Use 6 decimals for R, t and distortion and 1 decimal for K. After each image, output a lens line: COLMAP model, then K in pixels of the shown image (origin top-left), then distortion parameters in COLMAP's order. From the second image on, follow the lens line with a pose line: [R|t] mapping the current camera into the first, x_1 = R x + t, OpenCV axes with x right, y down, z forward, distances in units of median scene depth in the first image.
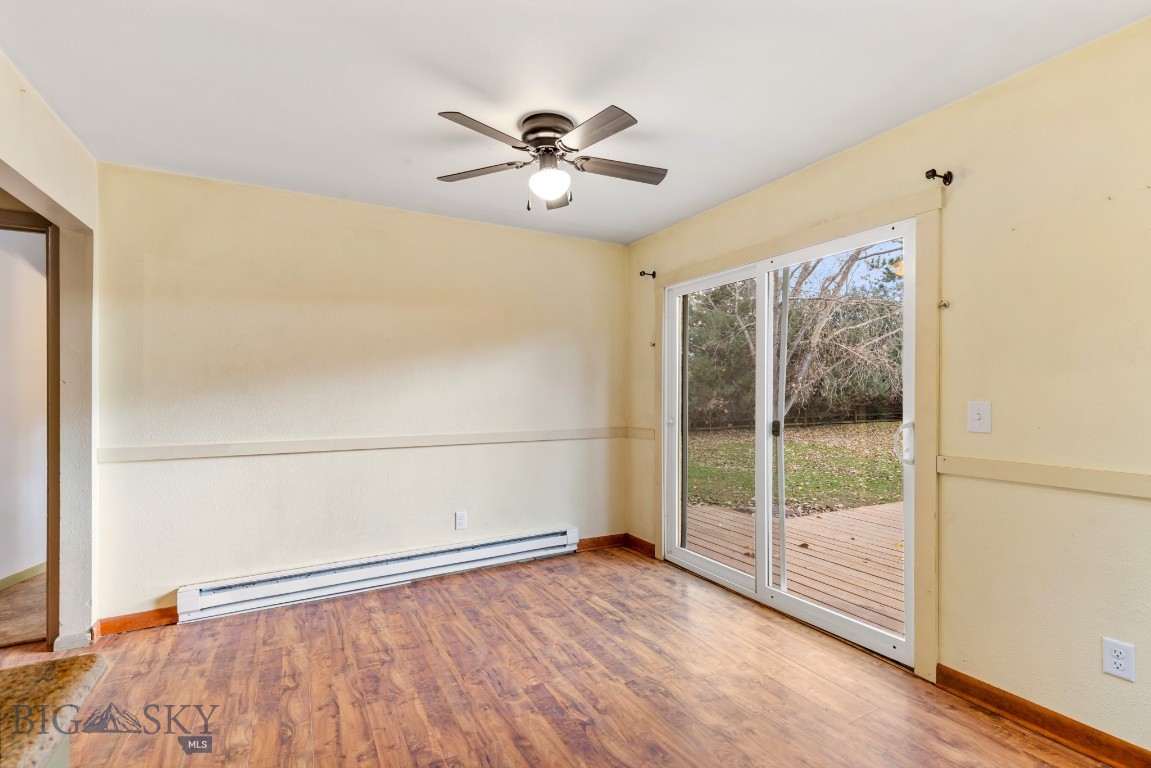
lens RADIAL K [[519.6, 0, 574.4], [0, 519.6, 396.5], [0, 0, 1]] dist [0.006887, -0.001216]
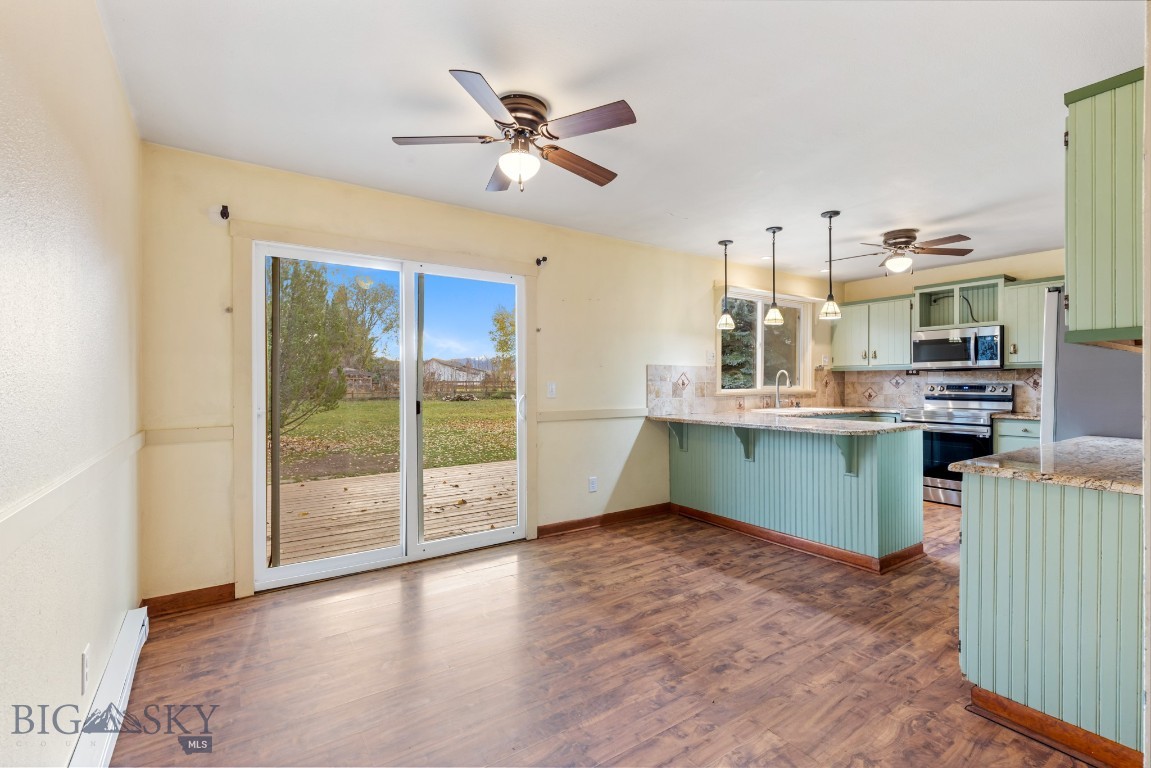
lens RADIAL K [[519.6, 0, 573.6], [0, 519.6, 384.4], [0, 0, 1]] dist [0.006887, -0.001216]
pose [[-0.103694, 0.001574, 0.994608, -0.821967], [0.008771, 0.999961, -0.000668, 0.013159], [-0.994571, 0.008654, -0.103703, 0.778070]]
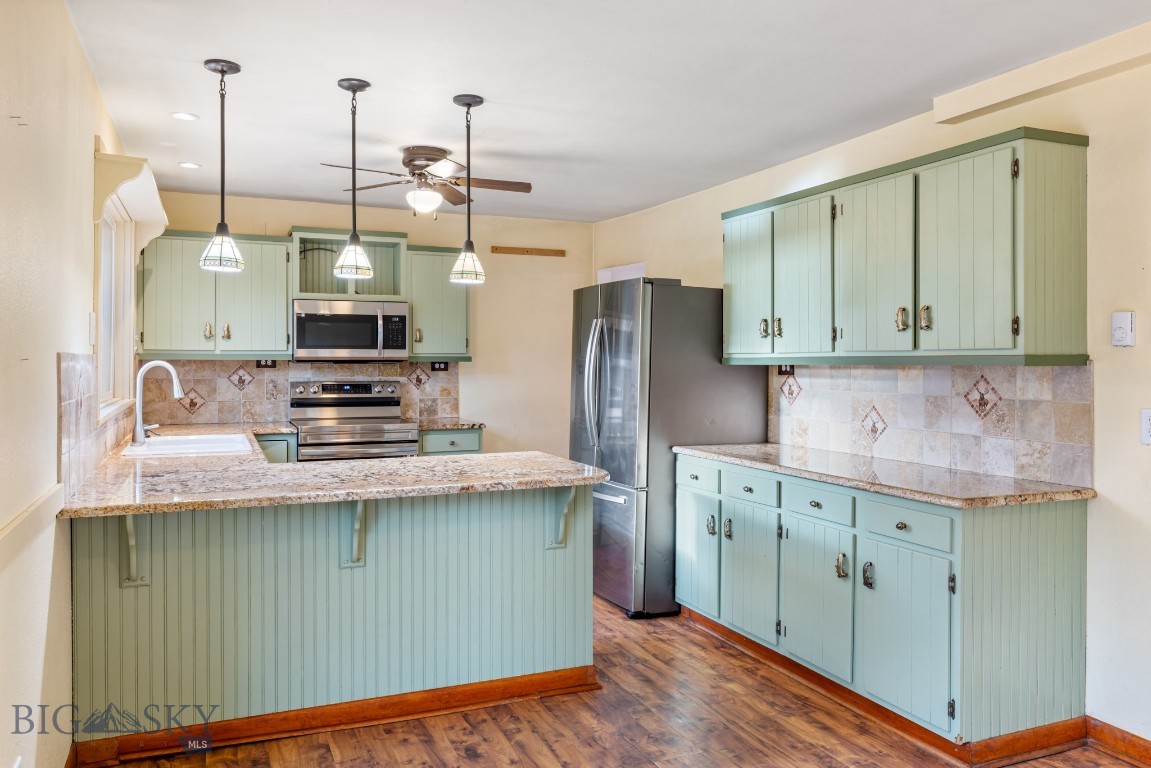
lens RADIAL K [[844.9, 0, 577.8], [0, 844.9, 362.1], [0, 0, 1]] dist [-0.000285, -0.006109]
pose [[-0.996402, 0.000989, 0.084749, 0.119759], [0.001762, 0.999957, 0.009054, -0.041819], [-0.084737, 0.009171, -0.996361, 1.182893]]
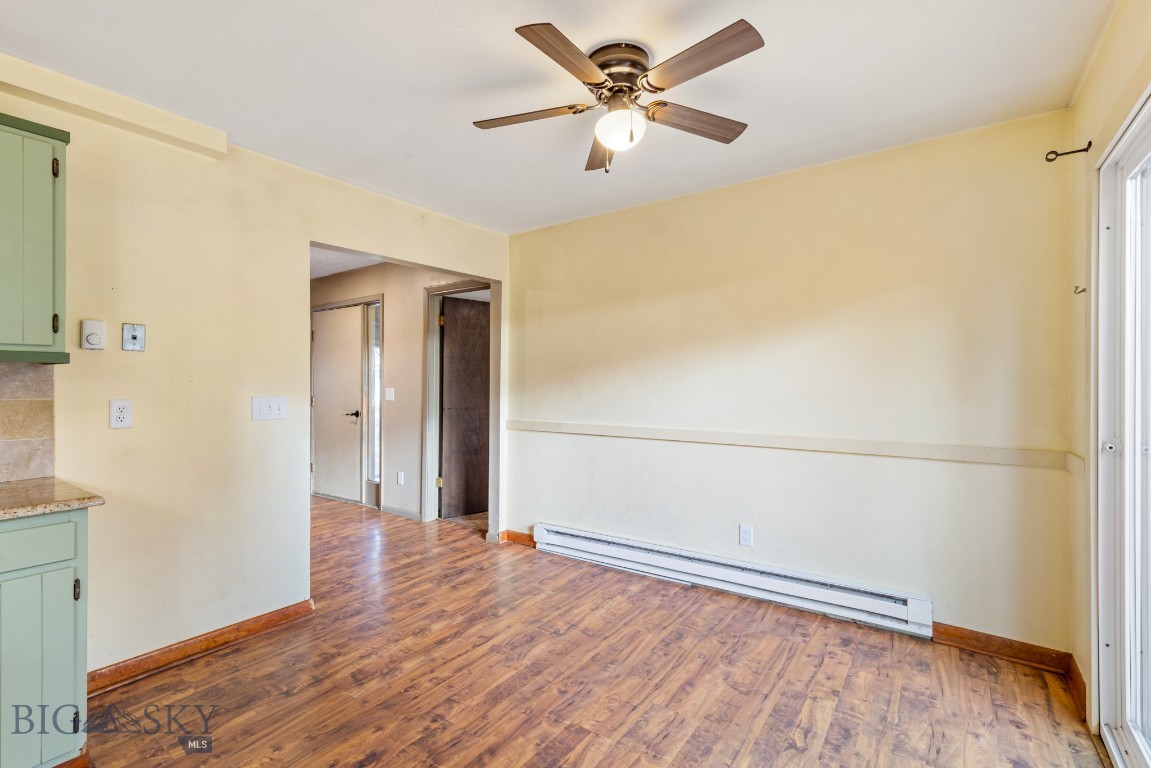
lens RADIAL K [[519.6, 0, 572.4], [0, 519.6, 381.0], [0, 0, 1]] dist [0.006887, -0.001216]
pose [[0.435078, -0.001087, -0.900392, 0.508401], [-0.007259, 0.999963, -0.004714, -0.008230], [0.900363, 0.008587, 0.435054, 0.448768]]
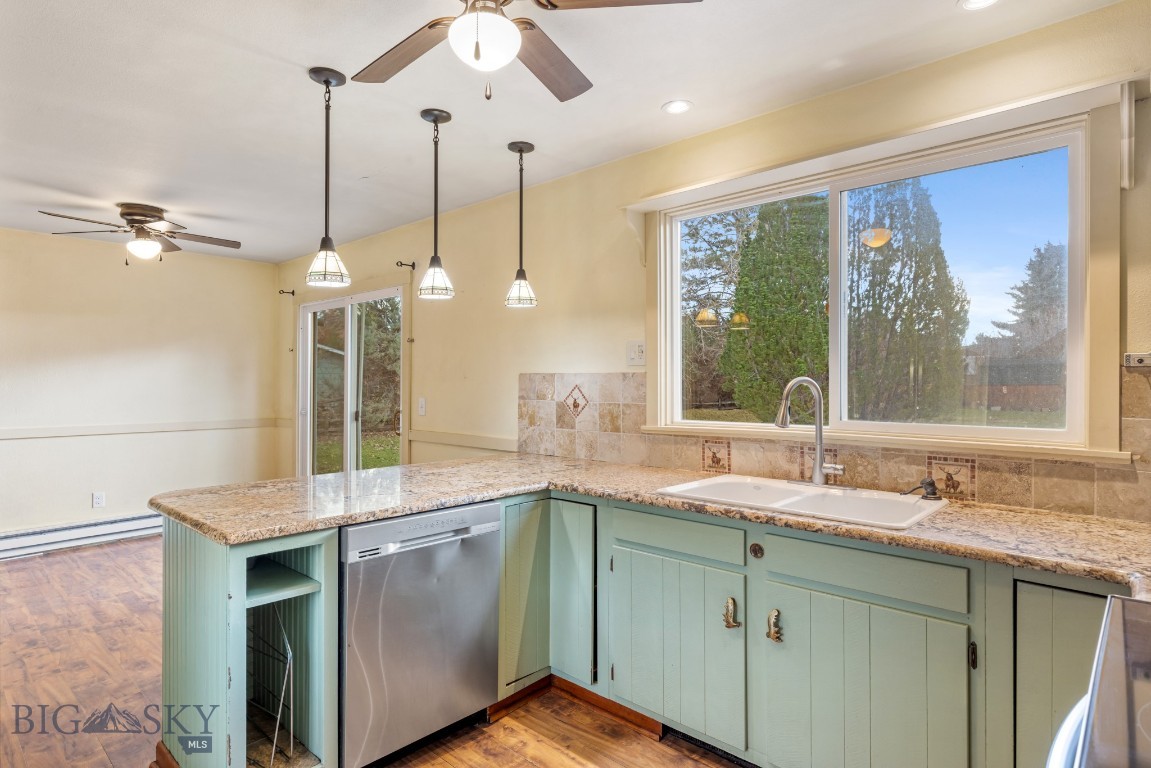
lens RADIAL K [[619.2, 0, 575.2], [0, 619.2, 381.1], [0, 0, 1]] dist [0.000813, 0.002191]
pose [[0.947153, 0.004693, 0.320747, 0.413917], [-0.002253, 0.999966, -0.007978, -0.020854], [-0.320774, 0.006834, 0.947131, -0.786433]]
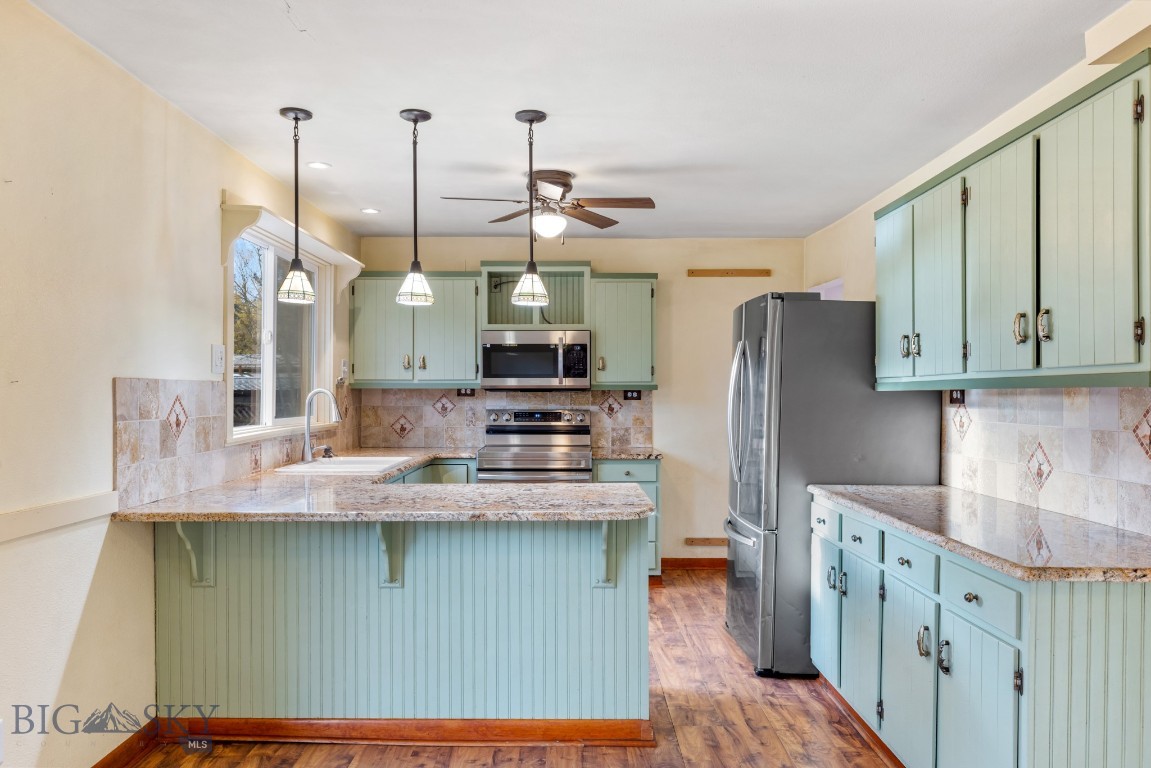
lens RADIAL K [[844.9, 0, 579.4], [0, 844.9, 396.1], [0, 0, 1]] dist [-0.000285, -0.006109]
pose [[-0.881549, 0.000795, 0.472093, -0.222214], [0.005588, 0.999946, 0.008752, -0.029051], [-0.472060, 0.010353, -0.881505, 0.996530]]
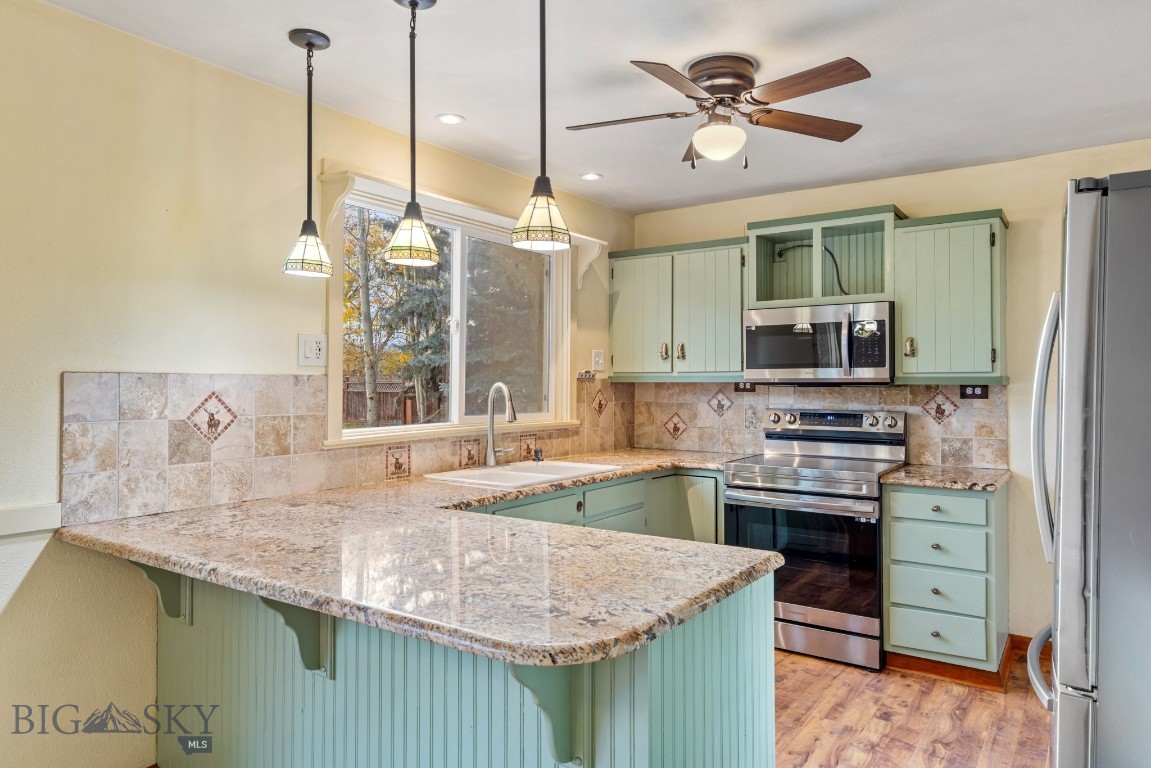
lens RADIAL K [[744.2, 0, 576.3], [0, 744.2, 372.1], [0, 0, 1]] dist [0.002324, -0.001139]
pose [[-0.446121, 0.016678, 0.894817, -0.187496], [0.005828, 0.999859, -0.015730, -0.029878], [-0.894953, -0.001802, -0.446156, 0.272540]]
